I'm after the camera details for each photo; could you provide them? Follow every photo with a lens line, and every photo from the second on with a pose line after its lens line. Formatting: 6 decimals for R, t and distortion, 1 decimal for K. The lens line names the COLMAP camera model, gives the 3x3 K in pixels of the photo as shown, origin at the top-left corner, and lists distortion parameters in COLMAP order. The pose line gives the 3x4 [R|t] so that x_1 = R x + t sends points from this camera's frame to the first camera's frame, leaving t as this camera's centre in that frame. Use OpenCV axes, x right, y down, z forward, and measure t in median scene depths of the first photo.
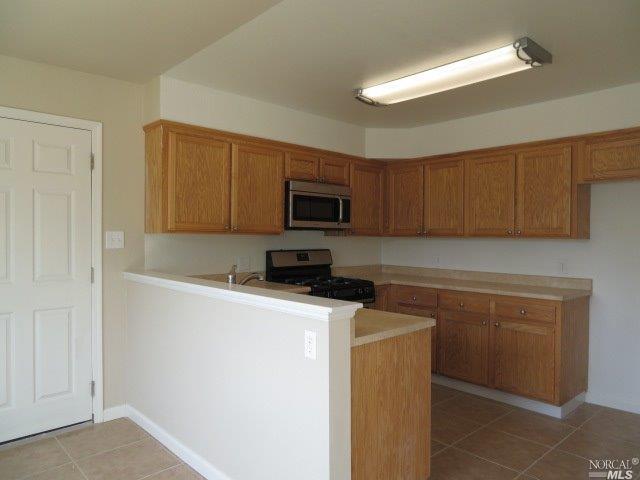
lens RADIAL K [[458.5, 0, 318.4], [0, 458.5, 240.9], [0, 0, 1]] dist [-0.014702, 0.006673]
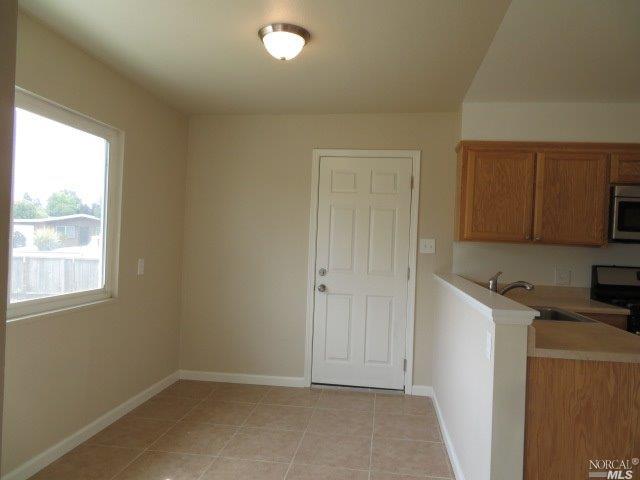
lens RADIAL K [[458.5, 0, 321.5], [0, 458.5, 242.0], [0, 0, 1]] dist [-0.014702, 0.006673]
pose [[0.623996, 0.020607, -0.781156, 0.307614], [-0.047789, 0.998787, -0.011827, 0.014155], [0.779965, 0.044711, 0.624224, 0.029709]]
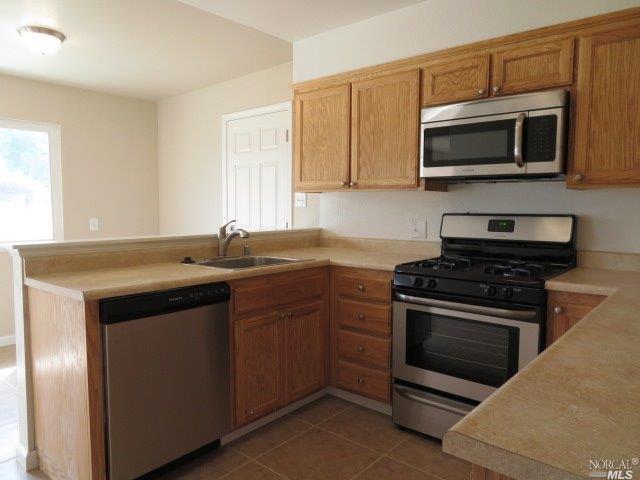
lens RADIAL K [[458.5, 0, 320.7], [0, 458.5, 238.0], [0, 0, 1]] dist [-0.014702, 0.006673]
pose [[0.115602, 0.061416, -0.991395, 0.694348], [-0.016691, 0.998066, 0.059883, 0.024419], [0.993155, 0.009624, 0.116404, 0.879269]]
